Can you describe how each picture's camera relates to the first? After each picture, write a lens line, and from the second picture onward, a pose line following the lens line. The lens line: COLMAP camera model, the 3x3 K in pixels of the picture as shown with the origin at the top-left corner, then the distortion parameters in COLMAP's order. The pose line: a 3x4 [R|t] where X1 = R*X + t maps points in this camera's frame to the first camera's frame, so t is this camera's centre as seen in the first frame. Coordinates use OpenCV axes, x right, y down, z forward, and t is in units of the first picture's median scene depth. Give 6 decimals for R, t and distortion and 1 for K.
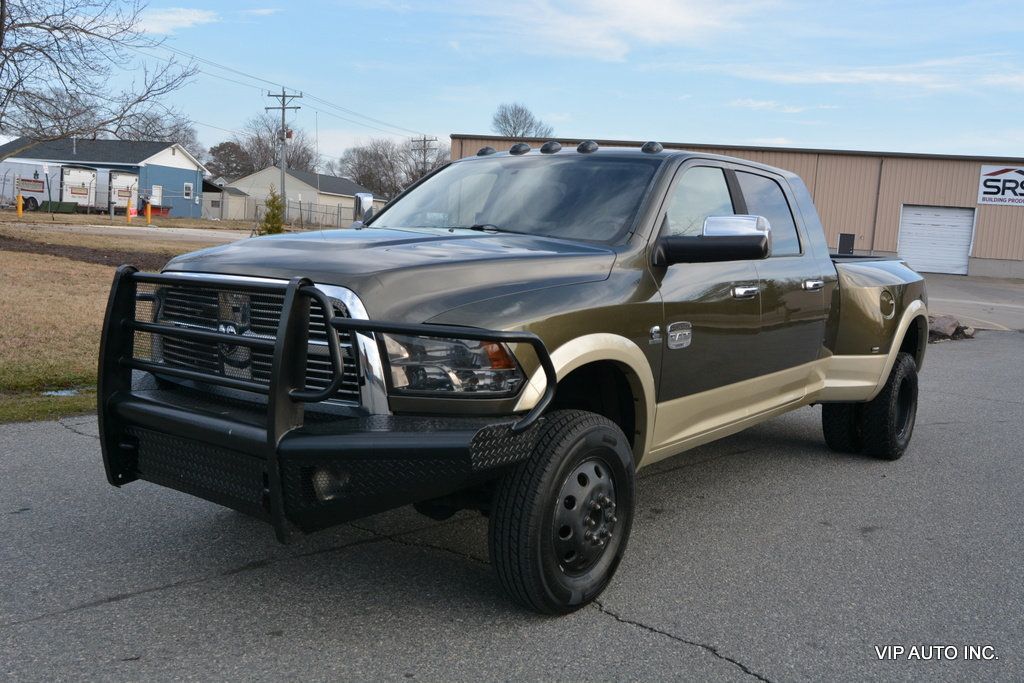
lens RADIAL K [[1075.3, 0, 578.4], [0, 1075.3, 341.1], [0, 0, 1]] dist [-0.027902, 0.009169]
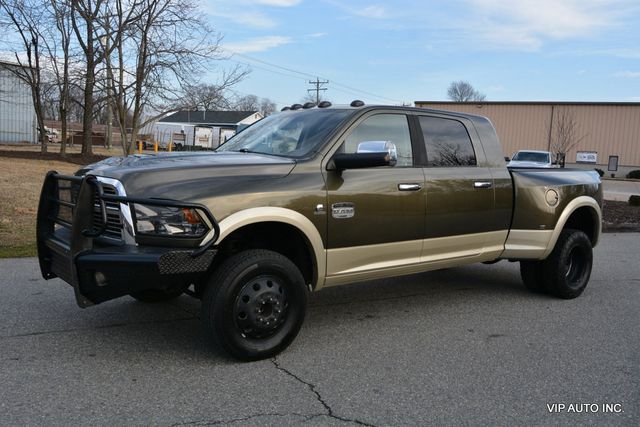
lens RADIAL K [[672.1, 0, 361.5], [0, 672.1, 213.3], [0, 0, 1]] dist [-0.027902, 0.009169]
pose [[0.953337, 0.012821, -0.301636, 0.377133], [-0.021032, 0.999491, -0.023989, 0.020528], [0.301174, 0.029213, 0.953121, -0.020829]]
